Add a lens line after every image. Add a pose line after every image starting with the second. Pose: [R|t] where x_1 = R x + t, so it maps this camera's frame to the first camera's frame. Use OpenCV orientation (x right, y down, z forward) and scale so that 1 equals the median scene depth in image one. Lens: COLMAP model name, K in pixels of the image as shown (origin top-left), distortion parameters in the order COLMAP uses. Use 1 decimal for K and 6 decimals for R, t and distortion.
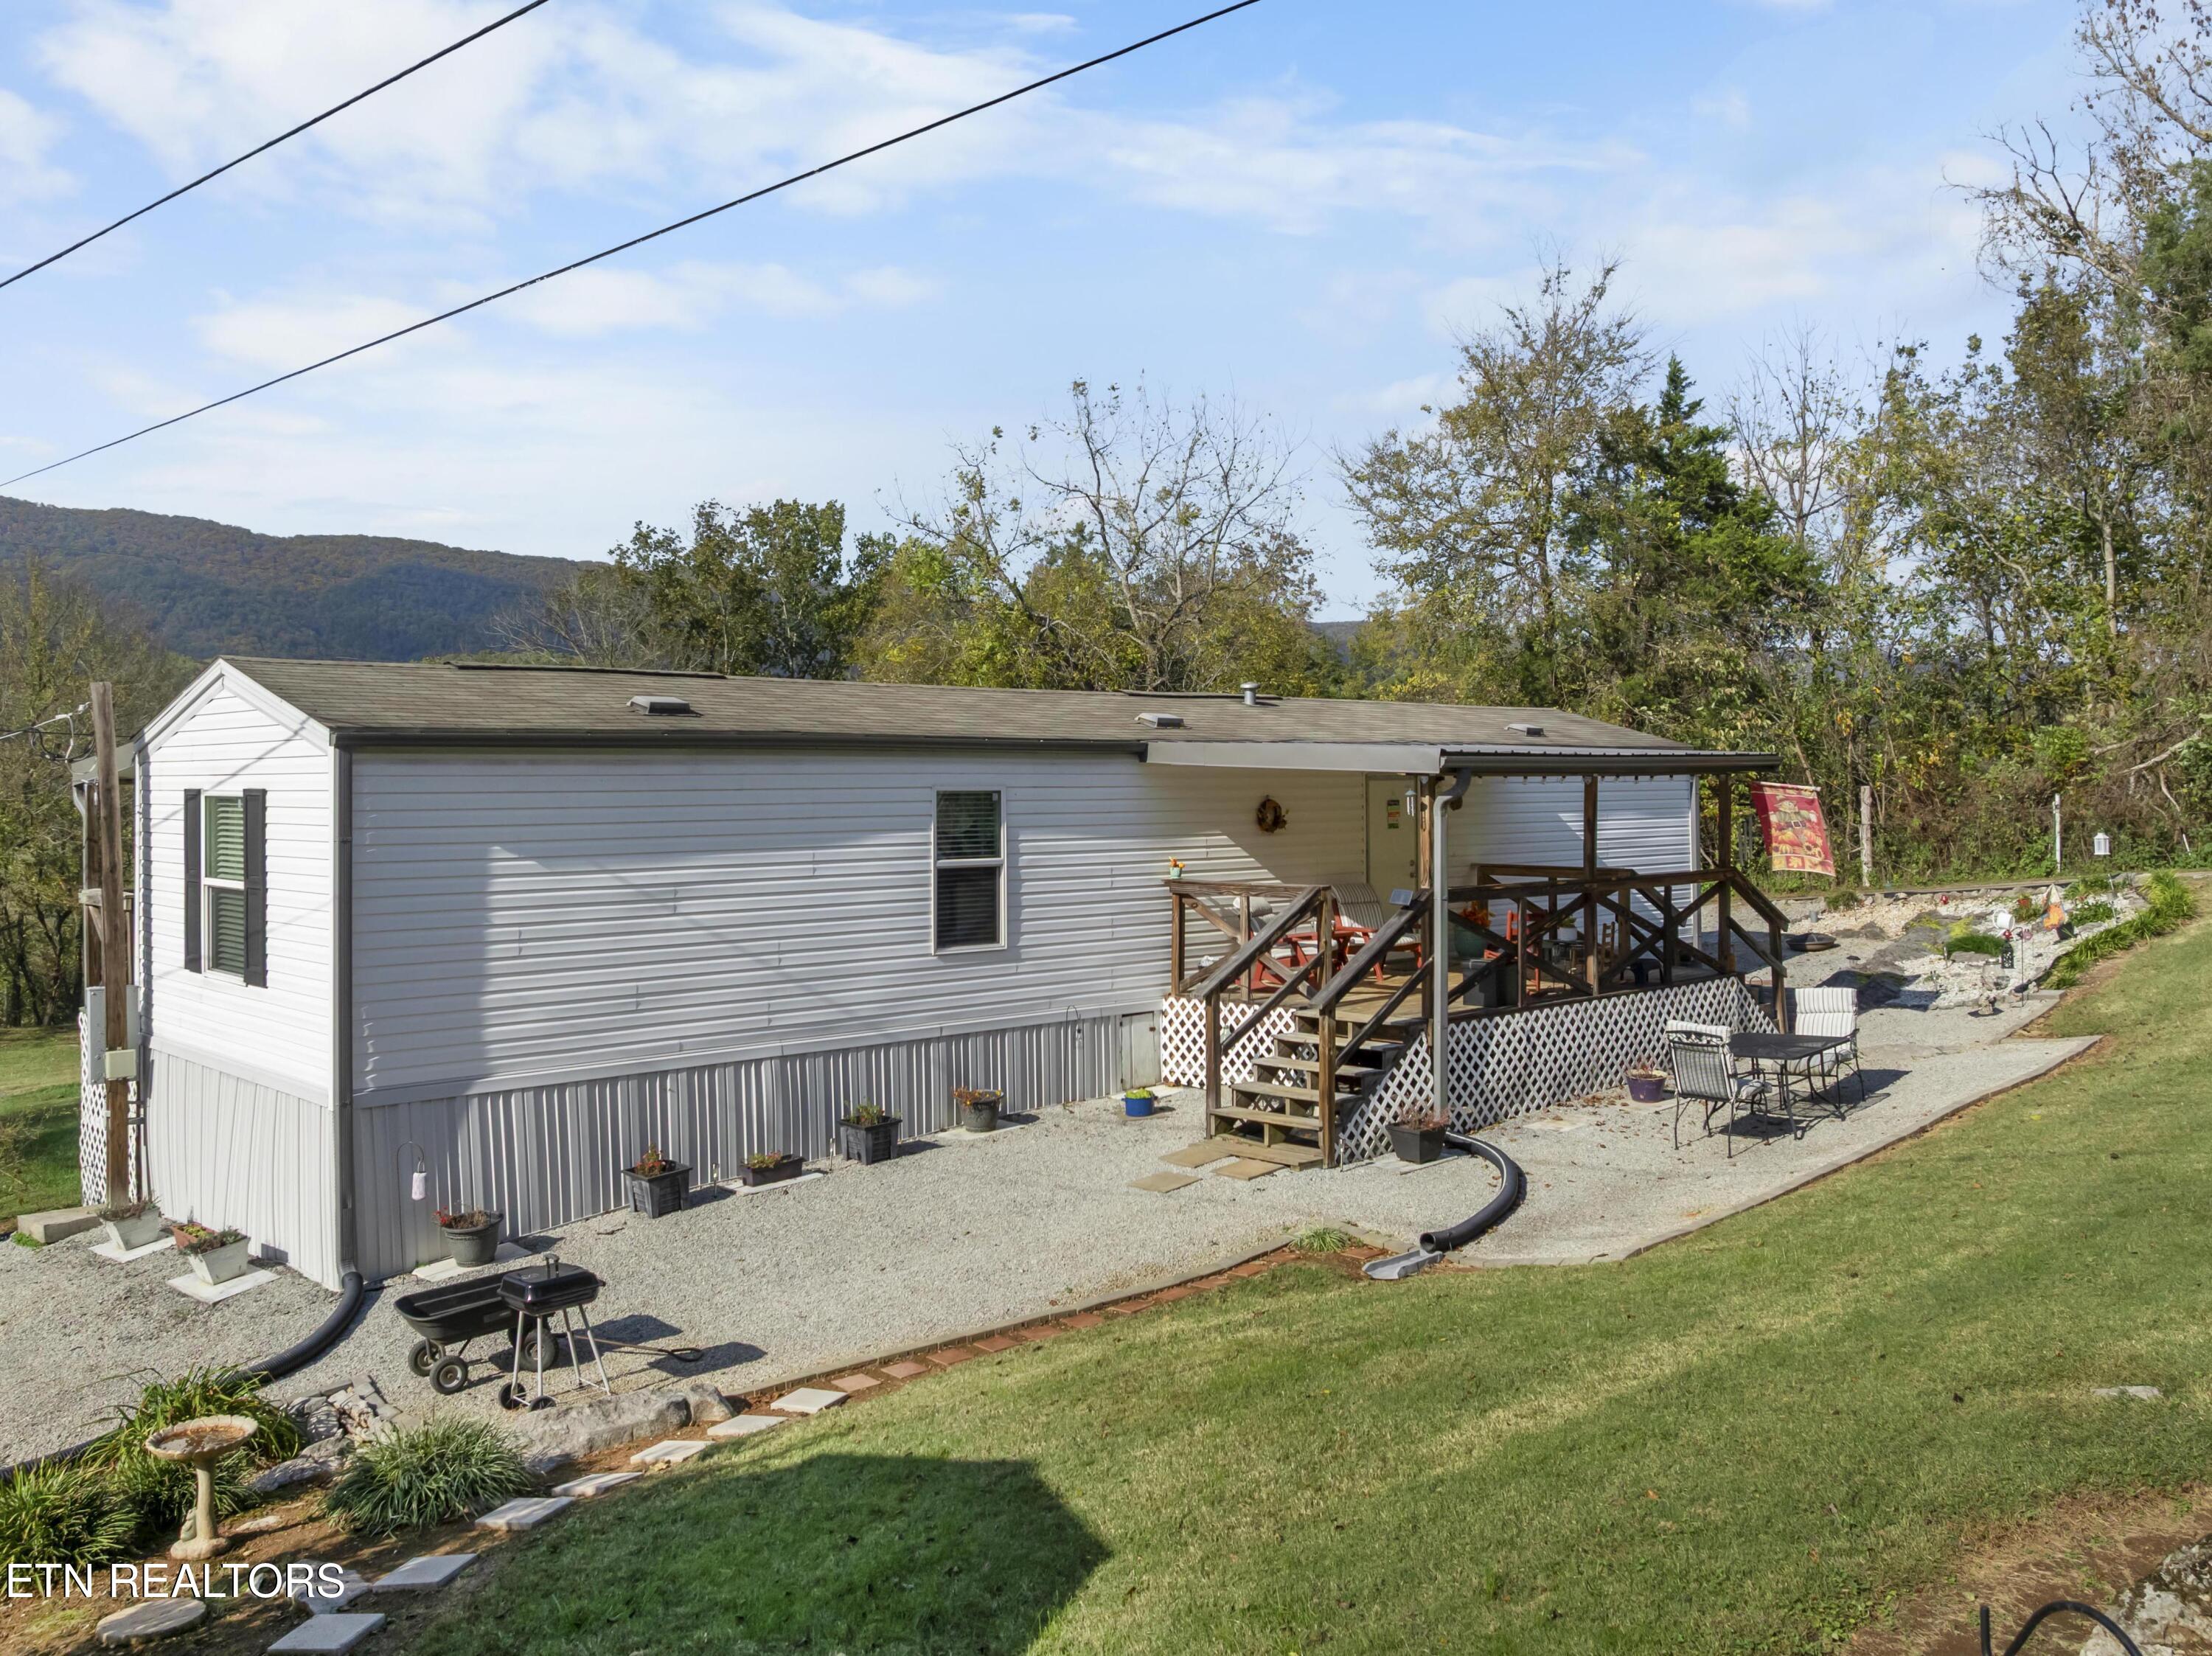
lens RADIAL K [[1884.9, 0, 1116.3], [0, 1884.9, 746.0], [0, 0, 1]] dist [-0.026411, -0.027885]
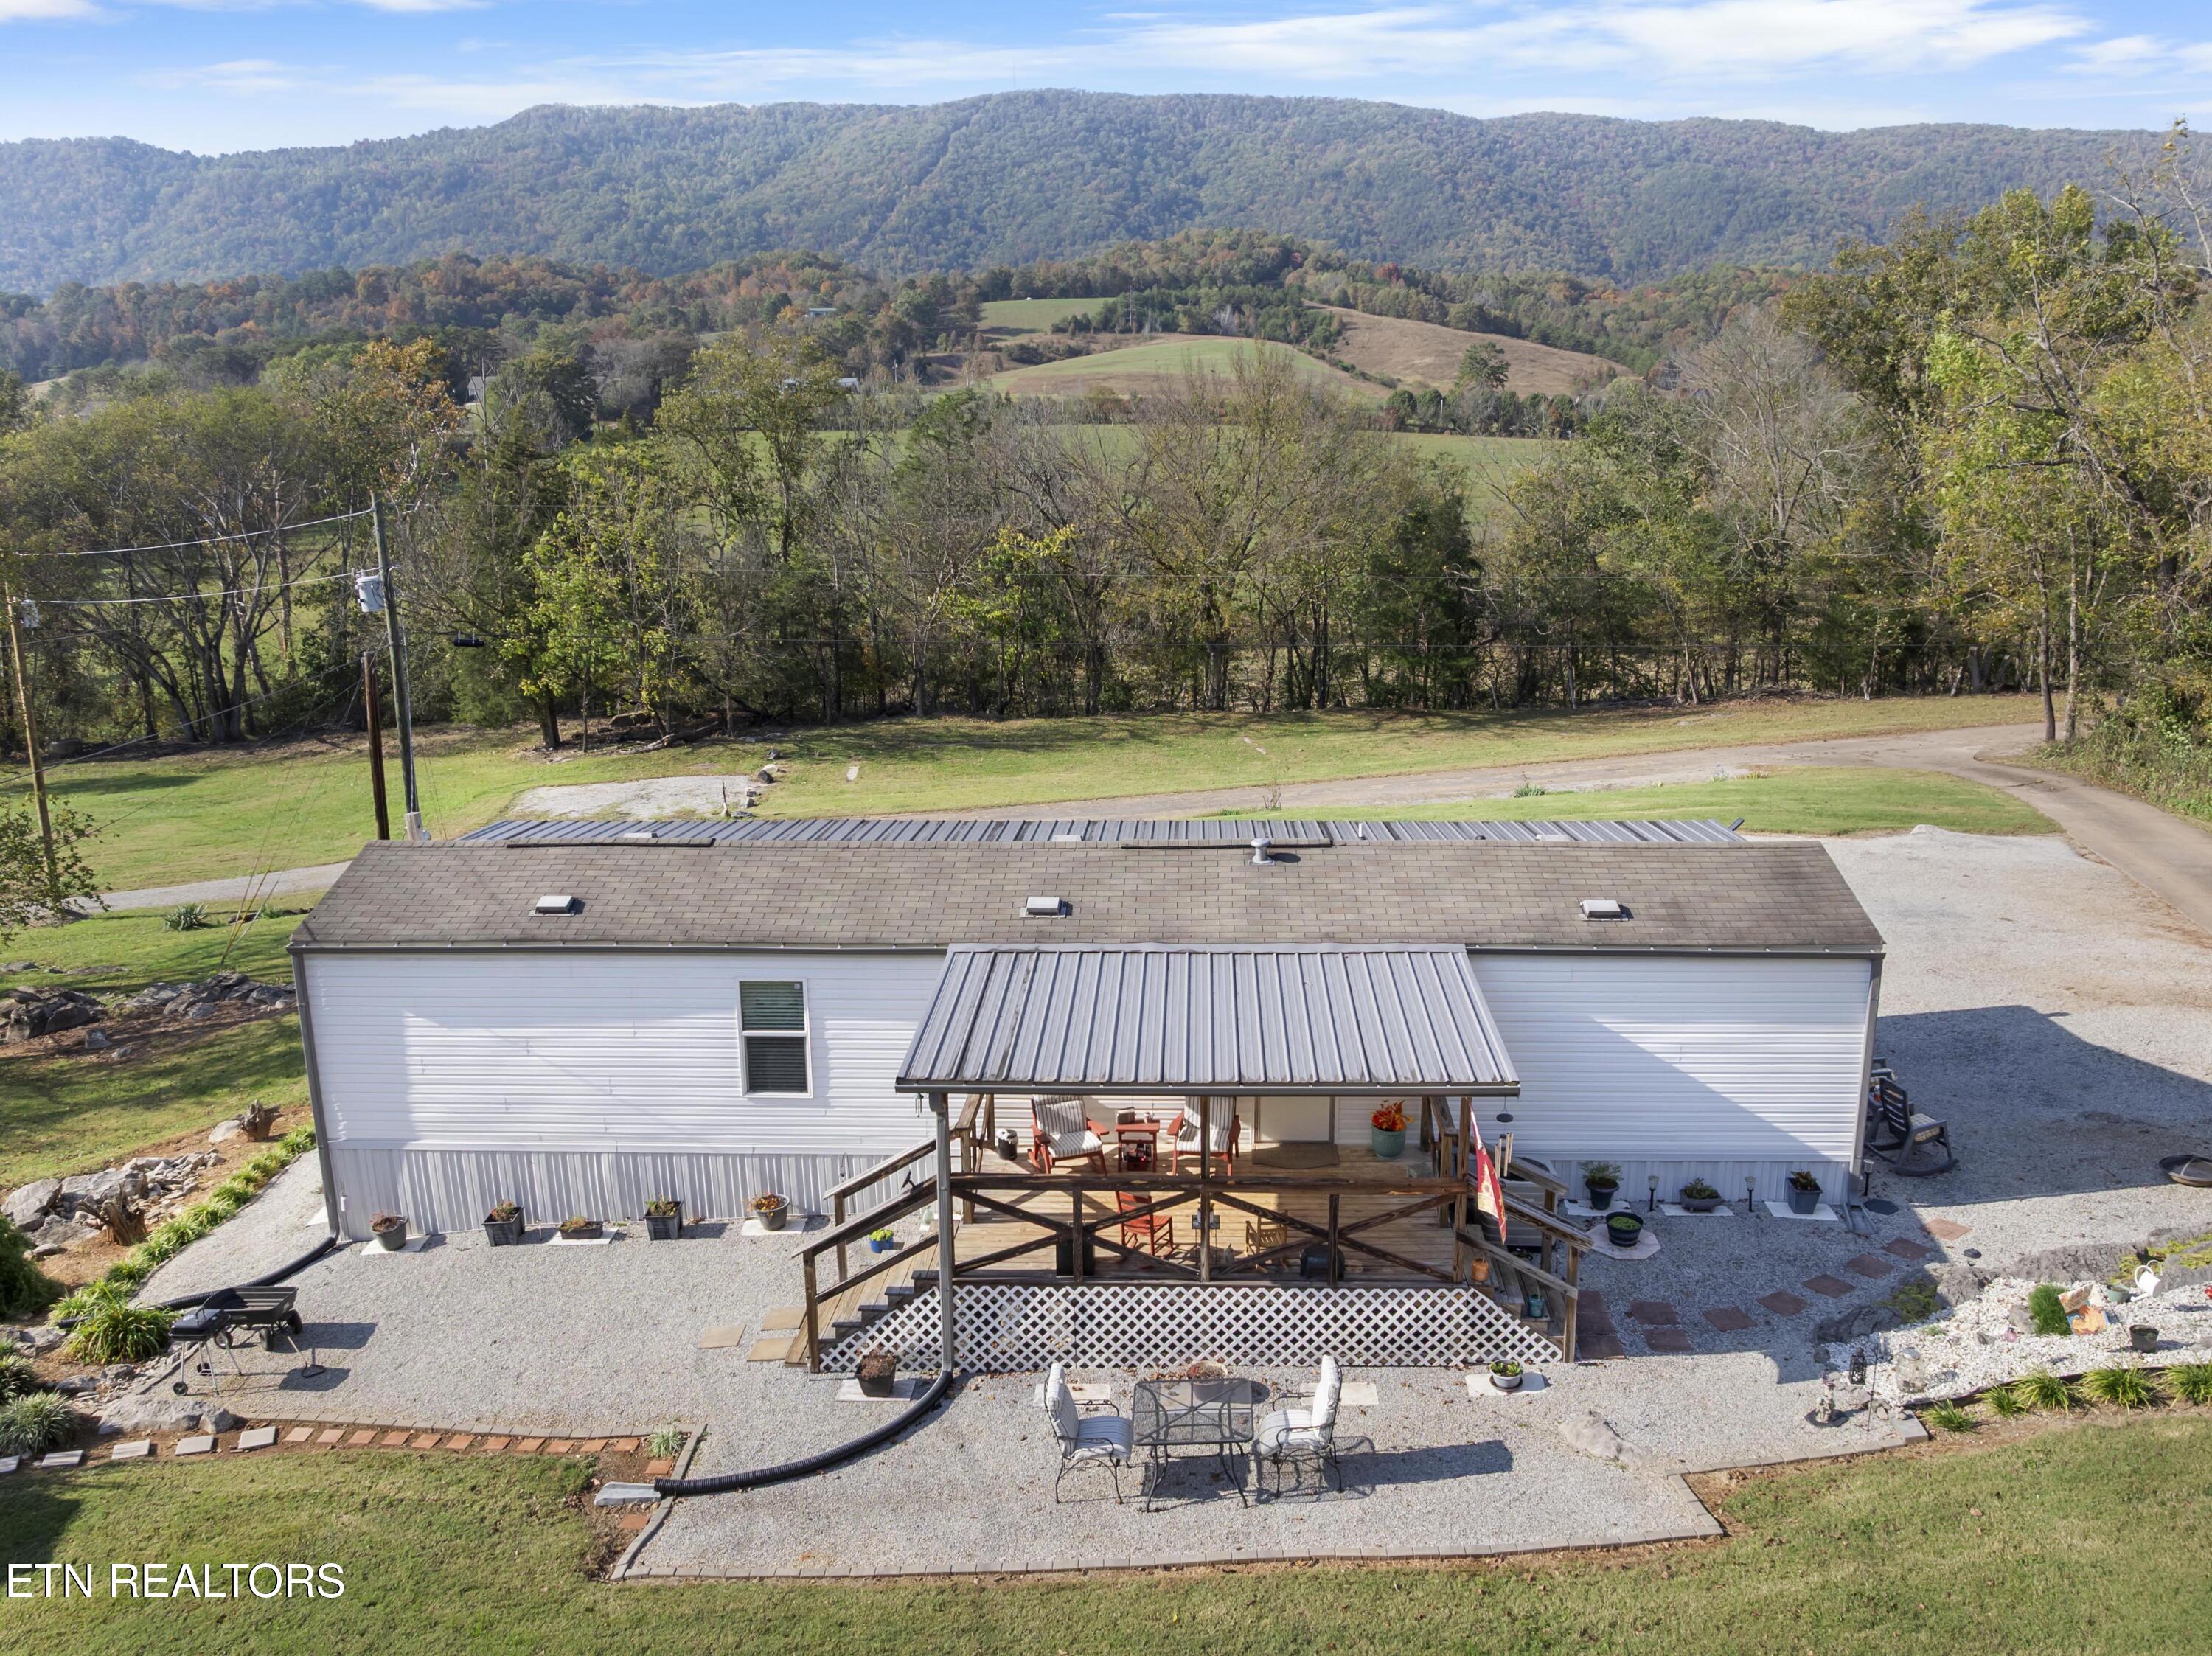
lens RADIAL K [[1764.4, 0, 1118.6], [0, 1764.4, 837.3], [0, 0, 1]] dist [-0.046773, 0.012122]
pose [[0.698204, 0.178883, -0.693190, 0.833555], [0.019153, 0.963265, 0.267870, -0.358446], [0.715643, -0.200304, 0.669129, 0.353478]]
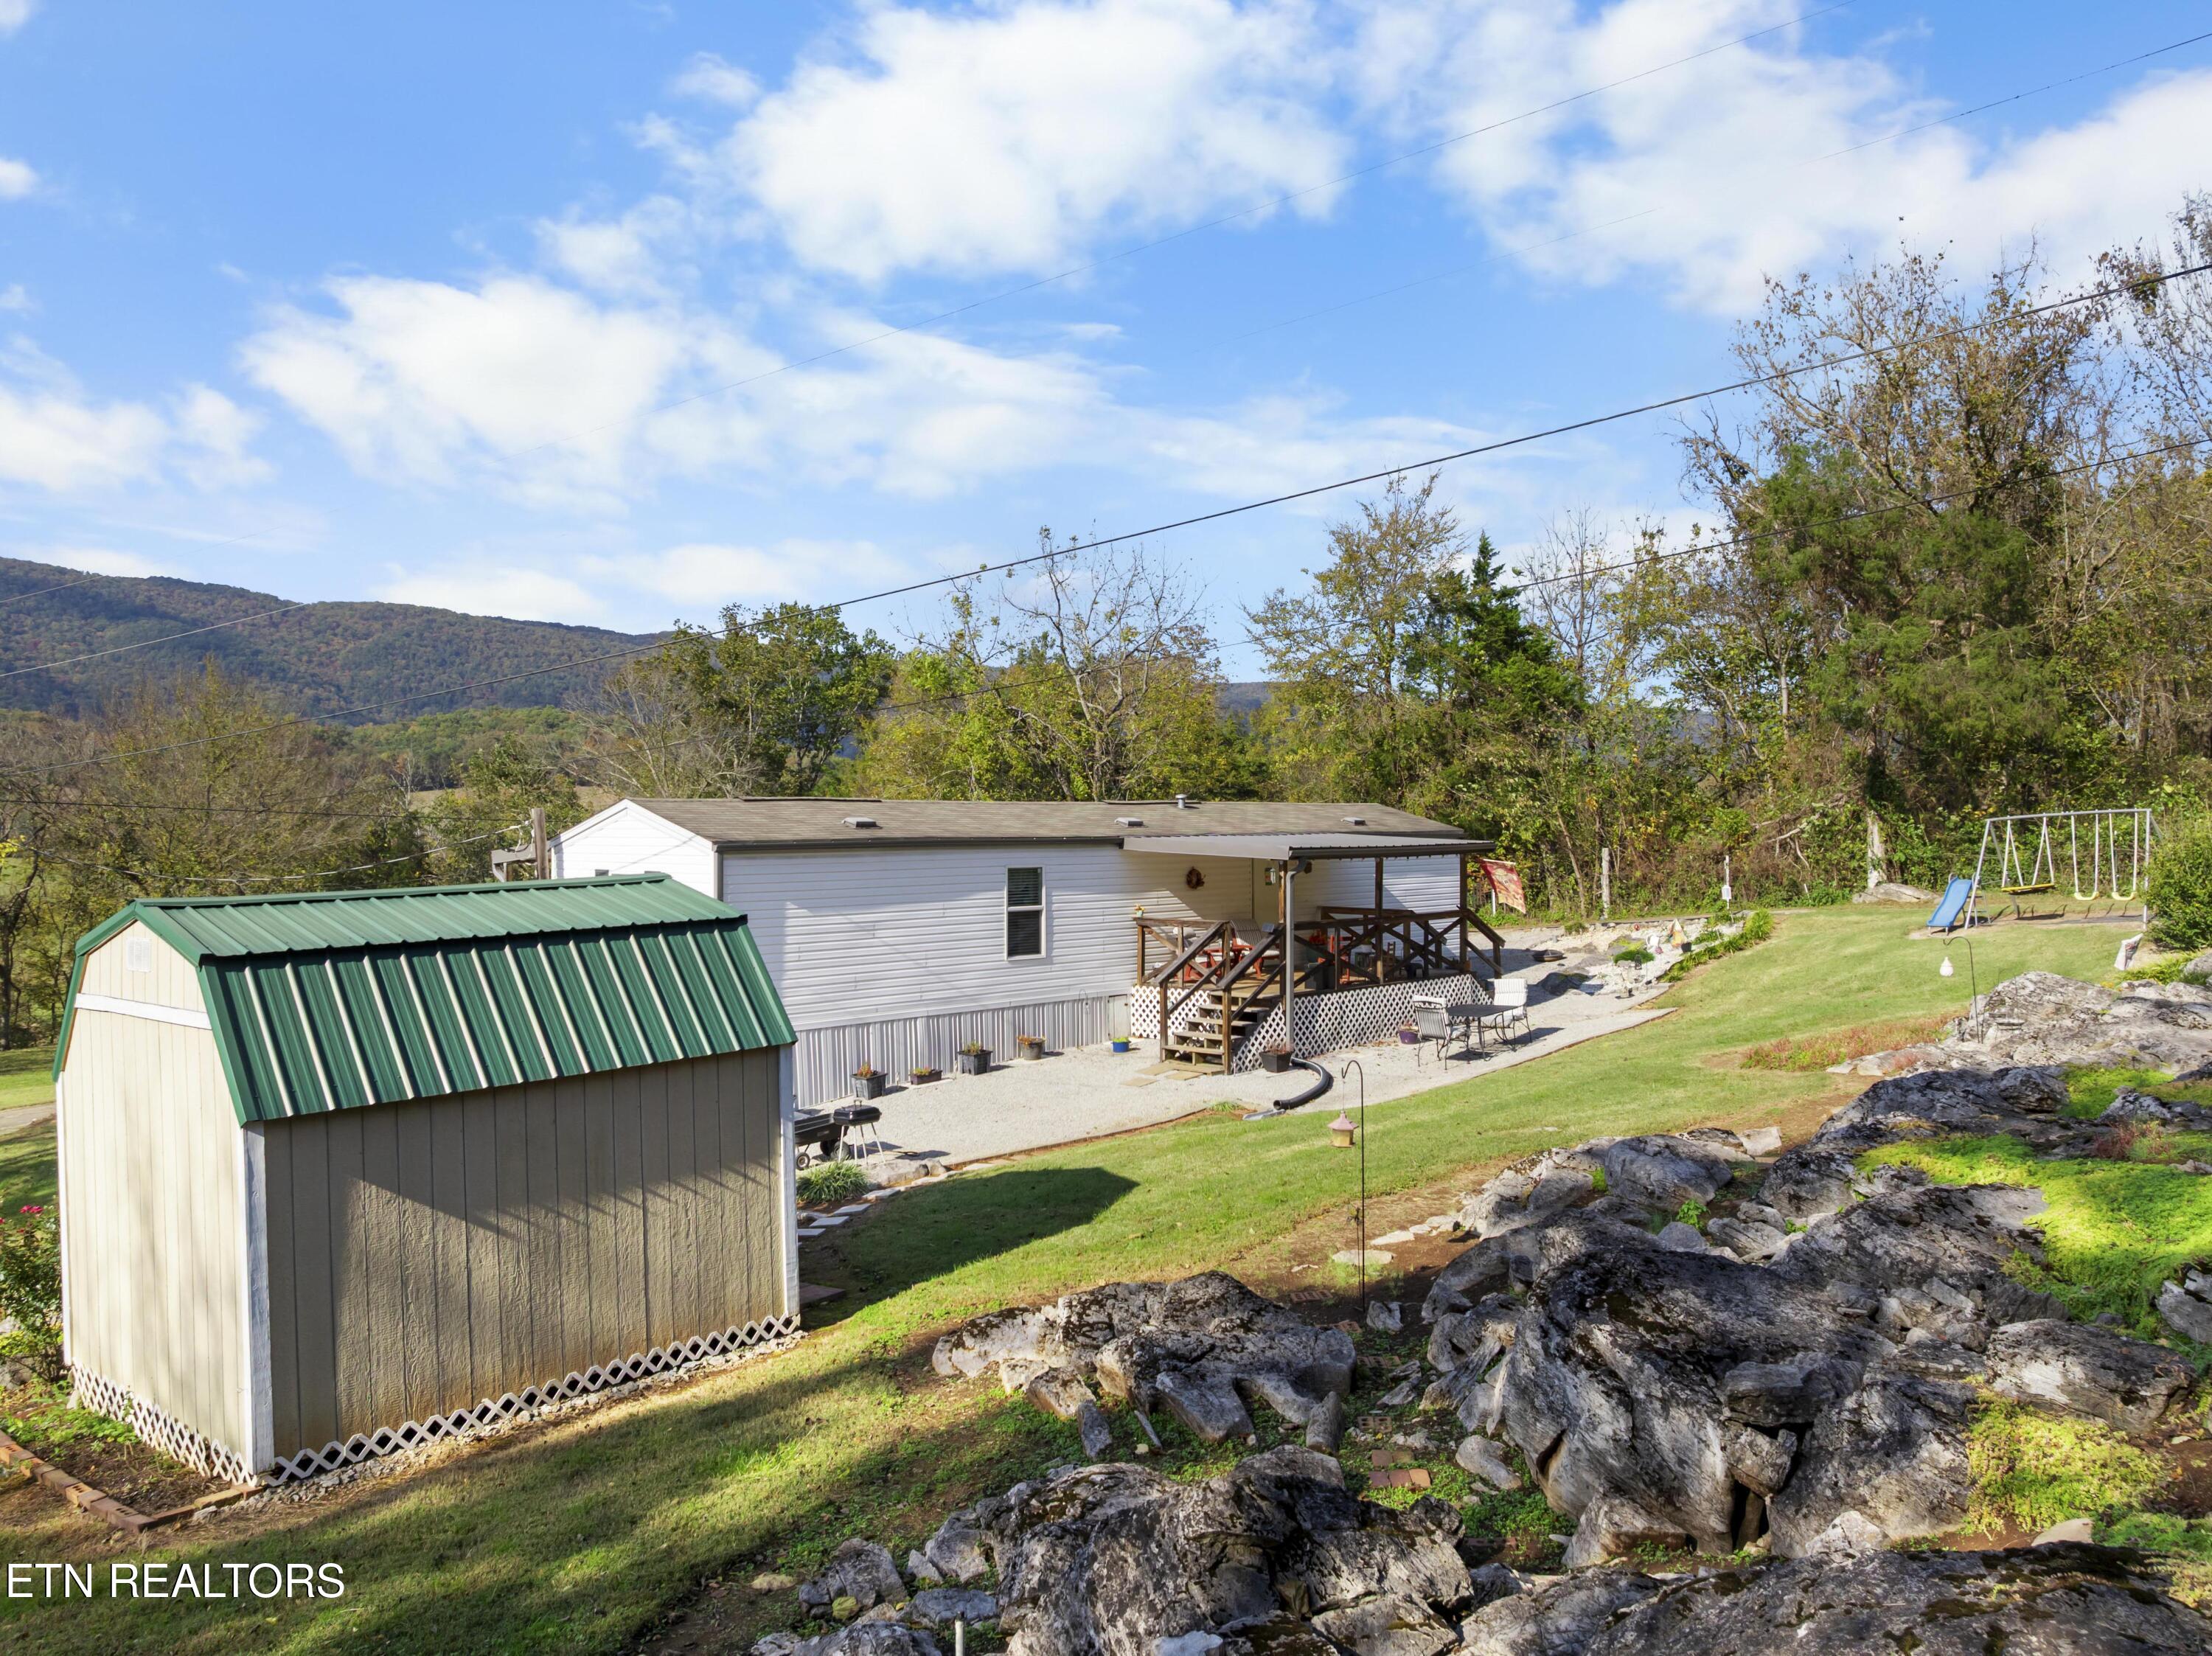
lens RADIAL K [[1665.3, 0, 1119.0], [0, 1665.3, 789.5], [0, 0, 1]] dist [-0.035039, -0.012367]
pose [[0.999180, 0.001590, 0.040450, -0.049267], [-0.001563, 0.999999, -0.000702, -0.044563], [-0.040451, 0.000639, 0.999181, -0.514705]]
